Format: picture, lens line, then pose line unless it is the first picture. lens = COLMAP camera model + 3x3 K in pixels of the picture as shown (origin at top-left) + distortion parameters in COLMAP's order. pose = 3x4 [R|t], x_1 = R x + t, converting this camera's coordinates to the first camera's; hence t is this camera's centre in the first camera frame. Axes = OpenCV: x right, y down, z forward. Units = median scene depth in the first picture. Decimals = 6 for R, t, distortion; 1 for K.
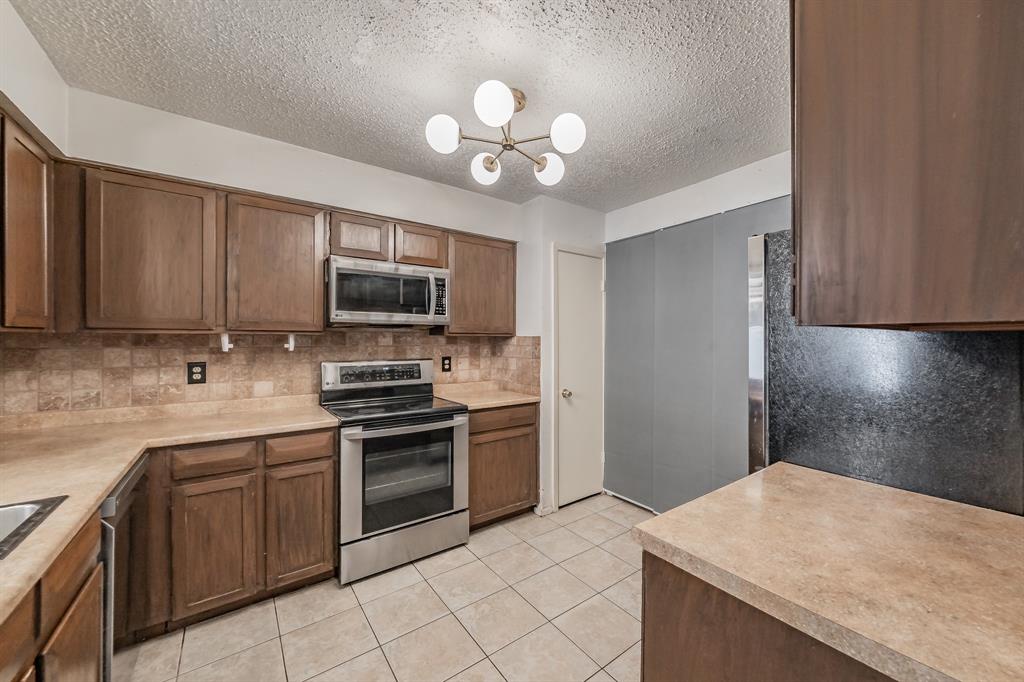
lens RADIAL K [[396.1, 0, 509.0], [0, 396.1, 340.6], [0, 0, 1]] dist [-0.001333, -0.000316]
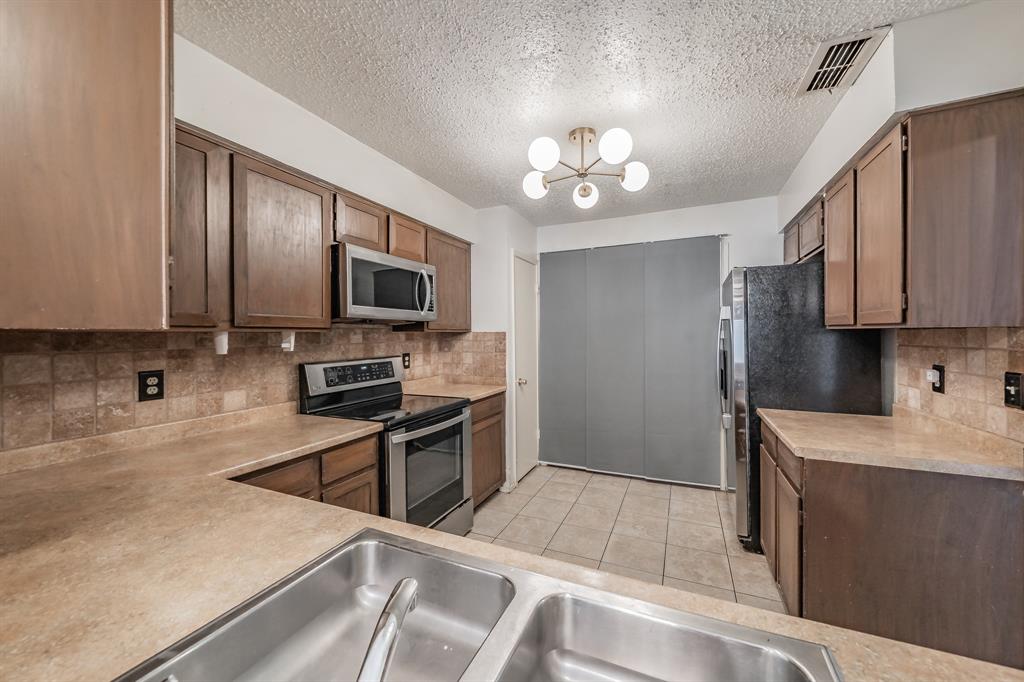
lens RADIAL K [[396.1, 0, 479.3], [0, 396.1, 336.3], [0, 0, 1]] dist [-0.001333, -0.000316]
pose [[0.875072, -0.011882, 0.483848, -0.671235], [0.010460, 0.999929, 0.005637, -0.007156], [-0.483880, 0.000128, 0.875134, 0.077673]]
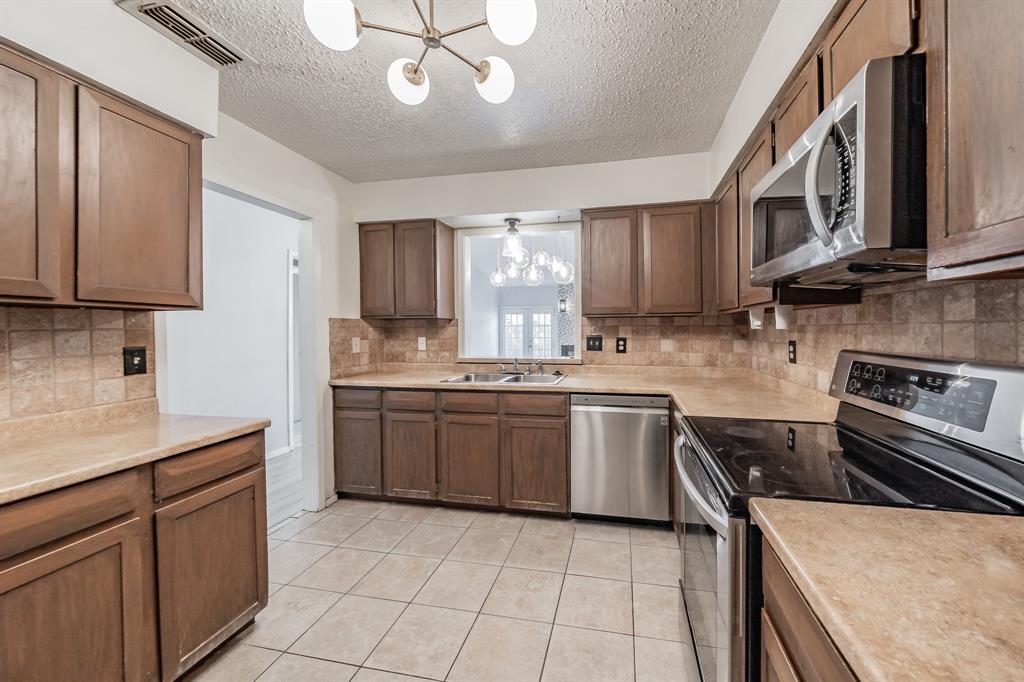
lens RADIAL K [[396.1, 0, 577.3], [0, 396.1, 329.8], [0, 0, 1]] dist [-0.001333, -0.000316]
pose [[-0.683583, 0.004440, -0.729859, 0.271718], [0.002372, 0.999990, 0.003861, 0.024388], [0.729869, 0.000908, -0.683586, 1.316496]]
